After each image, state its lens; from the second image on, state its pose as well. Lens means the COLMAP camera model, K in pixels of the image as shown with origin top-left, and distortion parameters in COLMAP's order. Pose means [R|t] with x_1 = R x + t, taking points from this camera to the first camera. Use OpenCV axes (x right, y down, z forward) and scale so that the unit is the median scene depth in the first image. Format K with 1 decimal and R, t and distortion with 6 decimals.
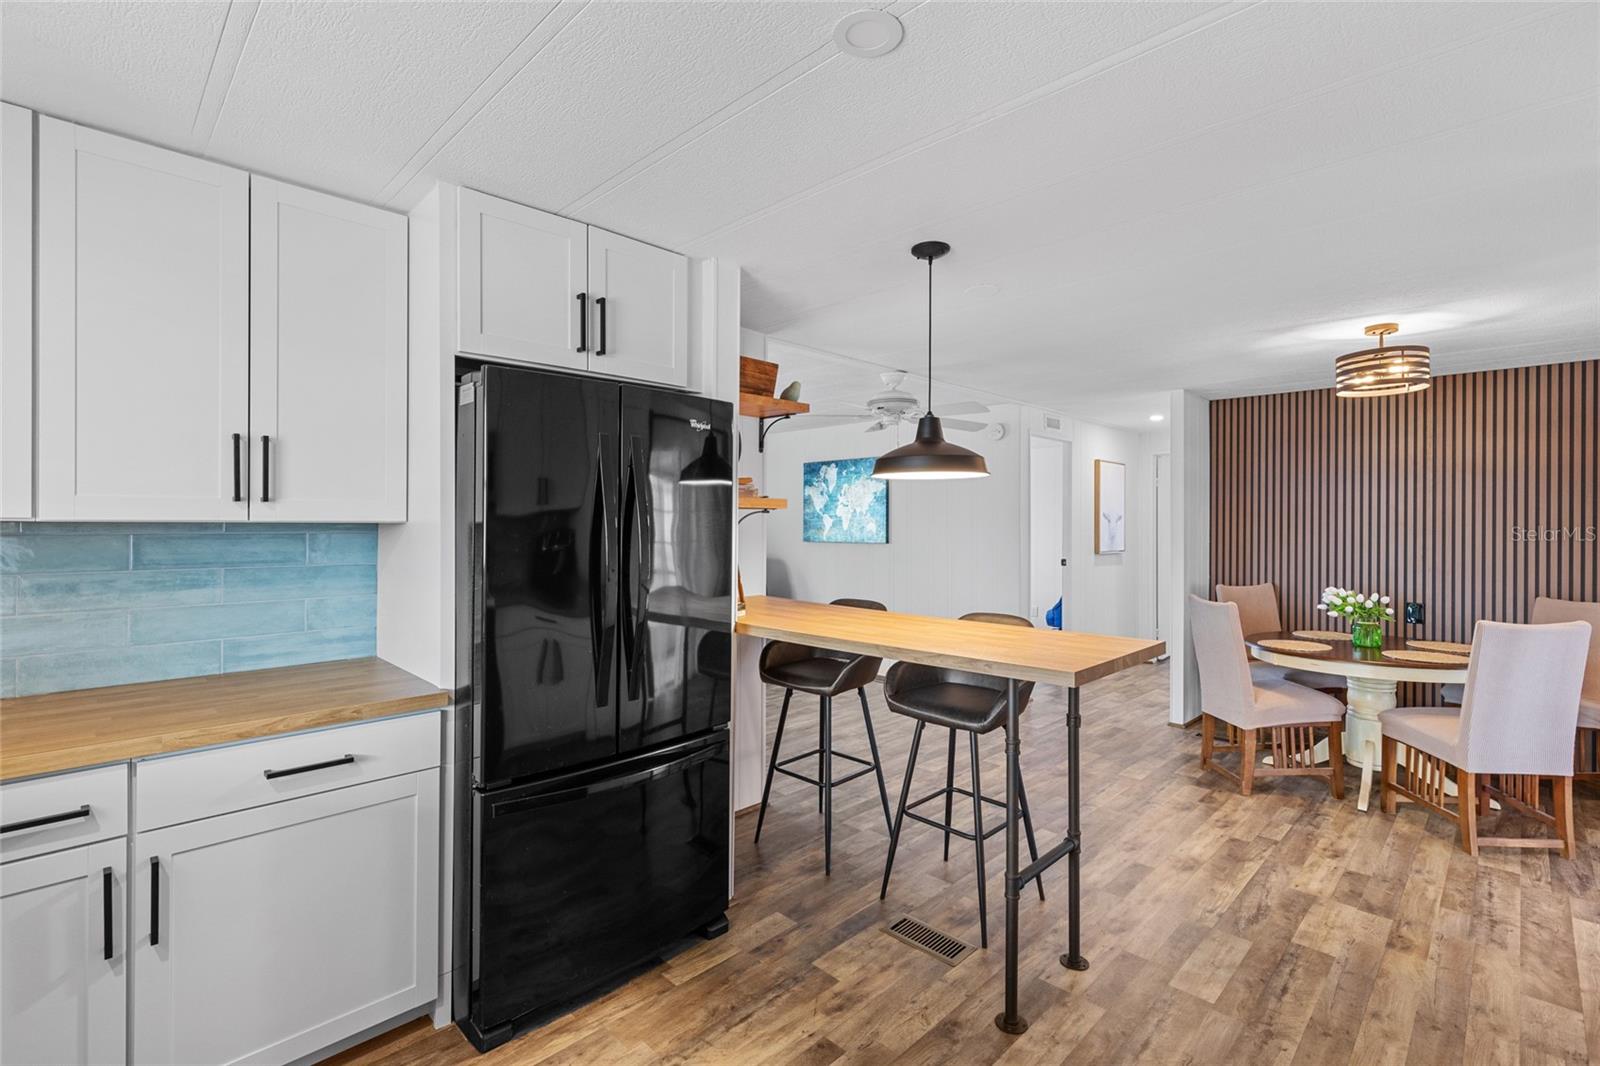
lens RADIAL K [[734.0, 0, 790.3], [0, 734.0, 528.2], [0, 0, 1]] dist [0.018856, -0.000535]
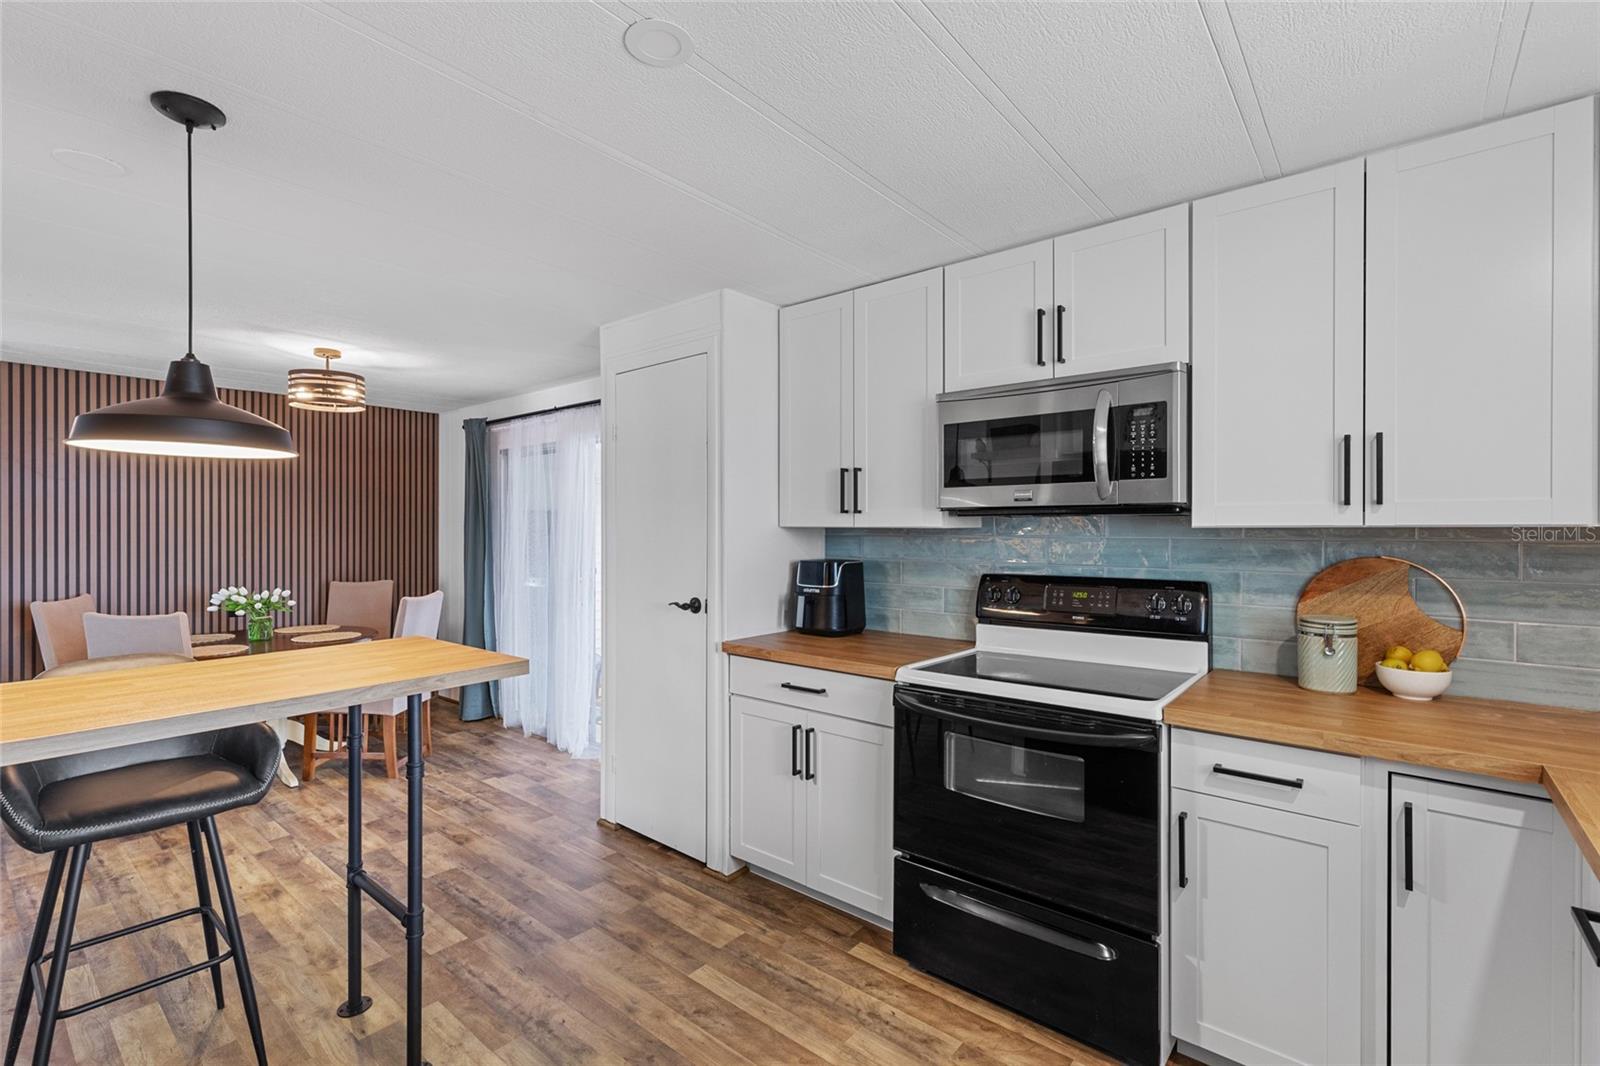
lens RADIAL K [[734.0, 0, 791.0], [0, 734.0, 529.1], [0, 0, 1]] dist [0.018856, -0.000535]
pose [[-0.070236, -0.005562, 0.997515, -0.389418], [0.010883, 0.999921, 0.006342, 0.002952], [-0.997471, 0.011302, -0.070169, 0.369485]]
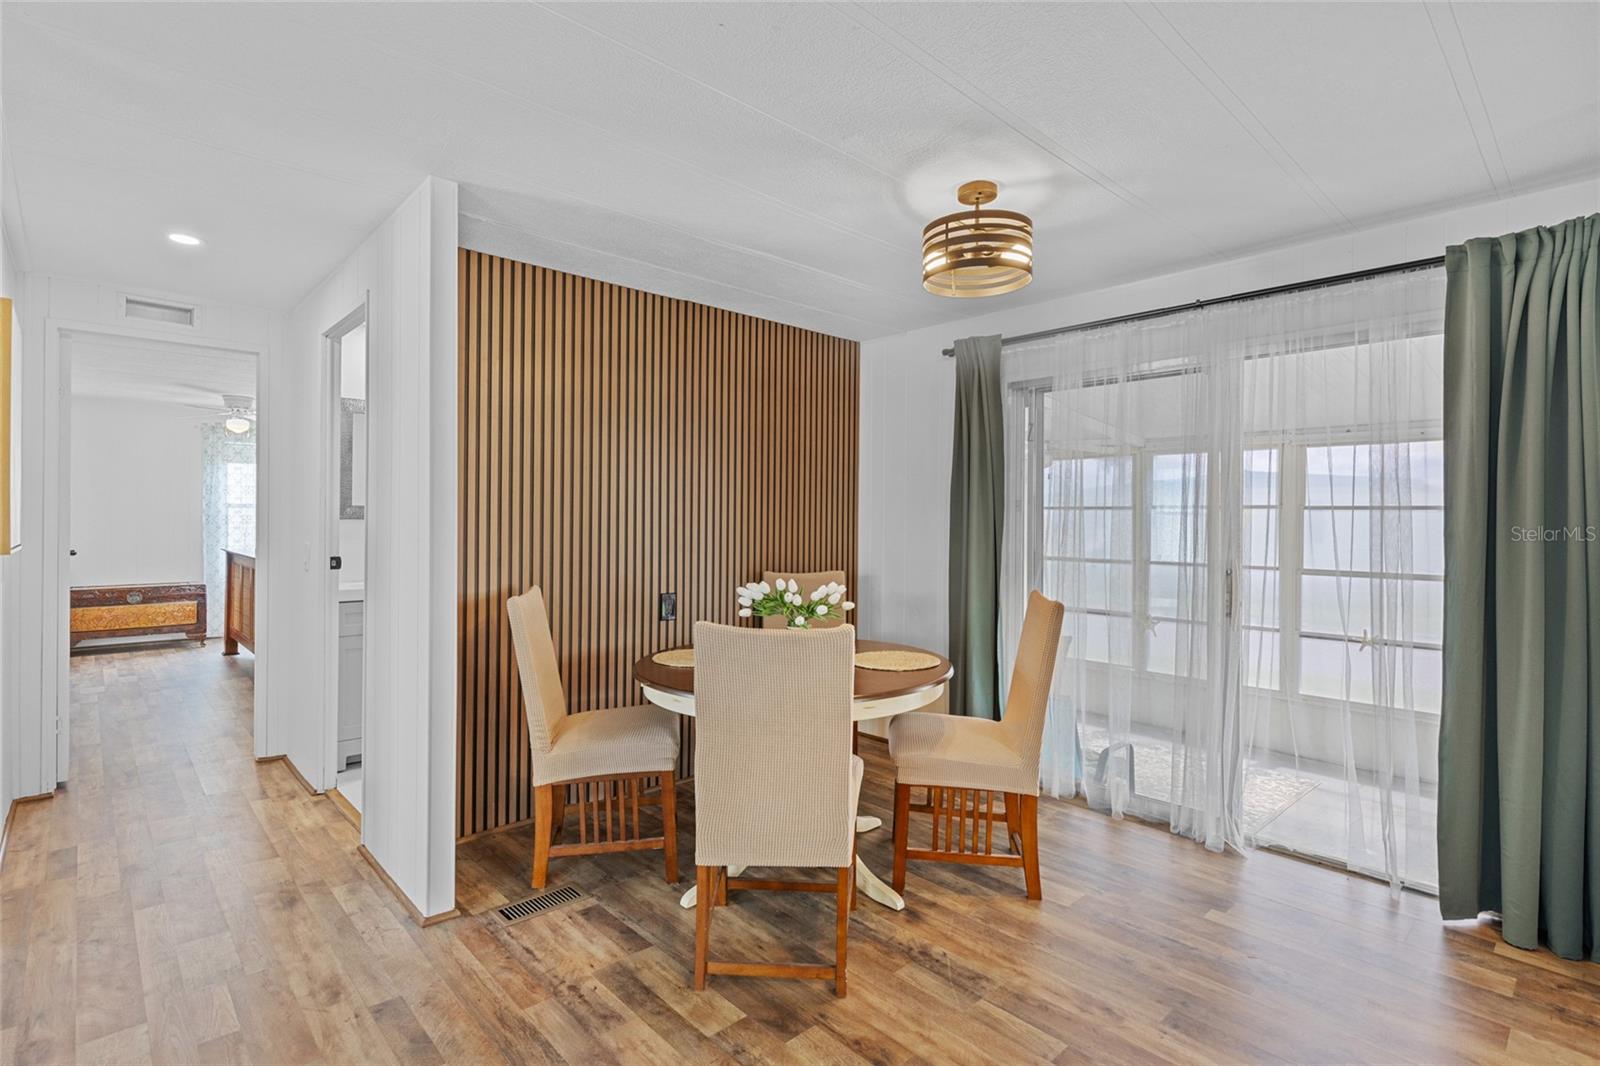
lens RADIAL K [[776.4, 0, 793.9], [0, 776.4, 521.9], [0, 0, 1]] dist [0.005194, 0.000205]
pose [[0.018501, -0.007004, 0.999804, 0.082010], [0.000916, 0.999975, 0.006988, 0.030723], [-0.999828, 0.000787, 0.018507, 1.154209]]
